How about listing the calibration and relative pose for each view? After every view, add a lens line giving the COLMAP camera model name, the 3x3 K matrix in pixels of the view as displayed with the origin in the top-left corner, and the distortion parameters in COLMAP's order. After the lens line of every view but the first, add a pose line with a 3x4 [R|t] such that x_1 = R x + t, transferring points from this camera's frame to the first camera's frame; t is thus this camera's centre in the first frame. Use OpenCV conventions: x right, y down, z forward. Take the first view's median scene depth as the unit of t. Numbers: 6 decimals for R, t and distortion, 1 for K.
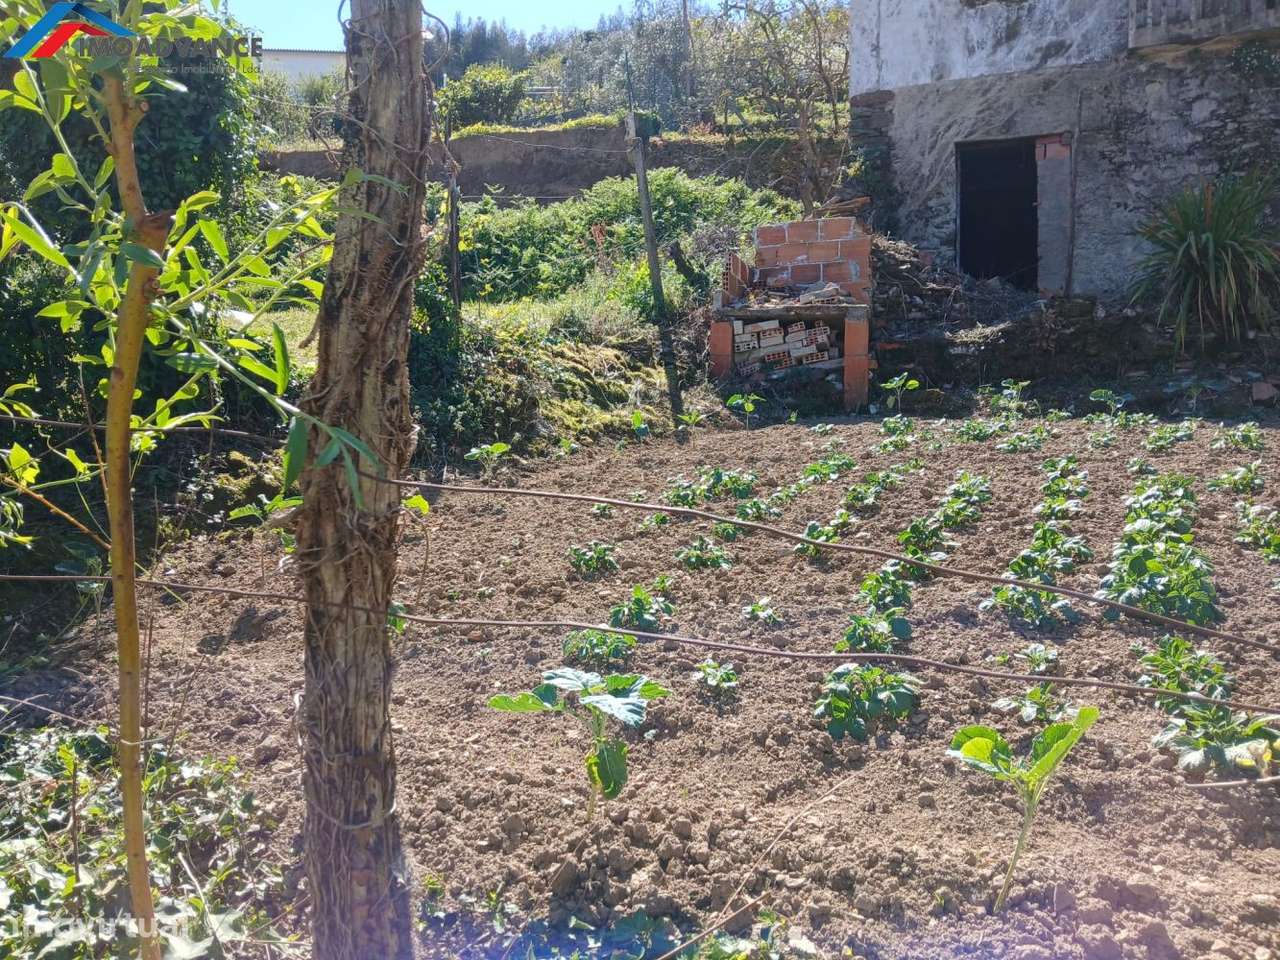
lens RADIAL K [[1006.7, 0, 640.4], [0, 1006.7, 478.5], [0, 0, 1]] dist [0.000802, -0.008101]
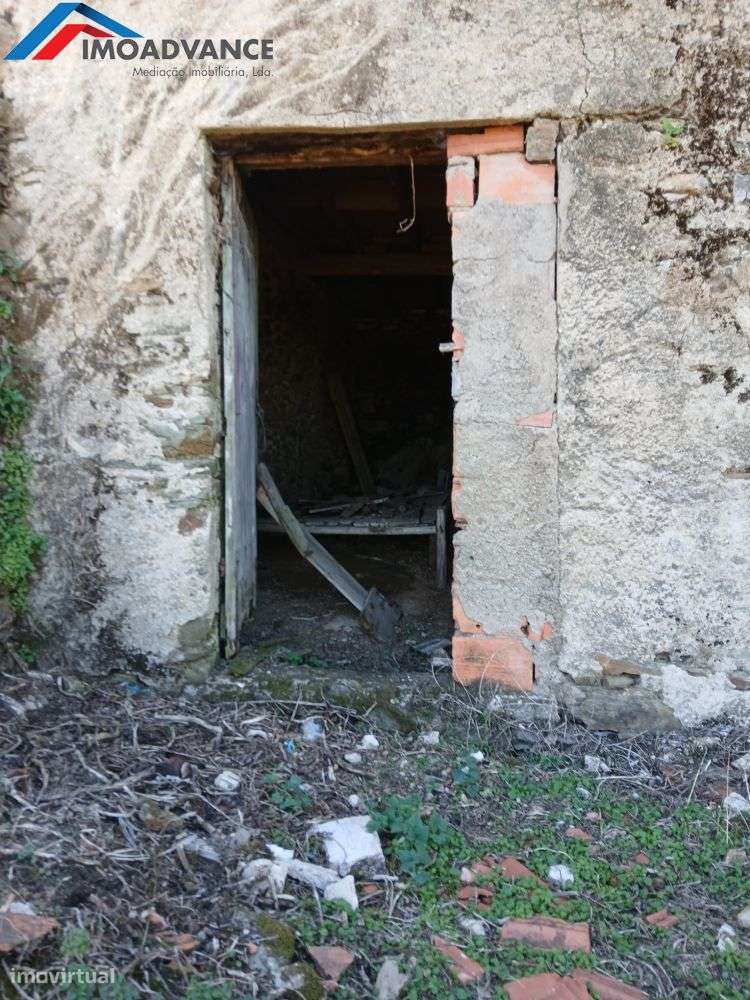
lens RADIAL K [[786.5, 0, 373.5], [0, 786.5, 500.5], [0, 0, 1]] dist [0.000802, -0.008101]
pose [[0.962699, -0.006736, 0.270491, 0.316387], [0.003665, 0.999923, 0.011857, -0.237303], [-0.270550, -0.010423, 0.962650, 0.800666]]
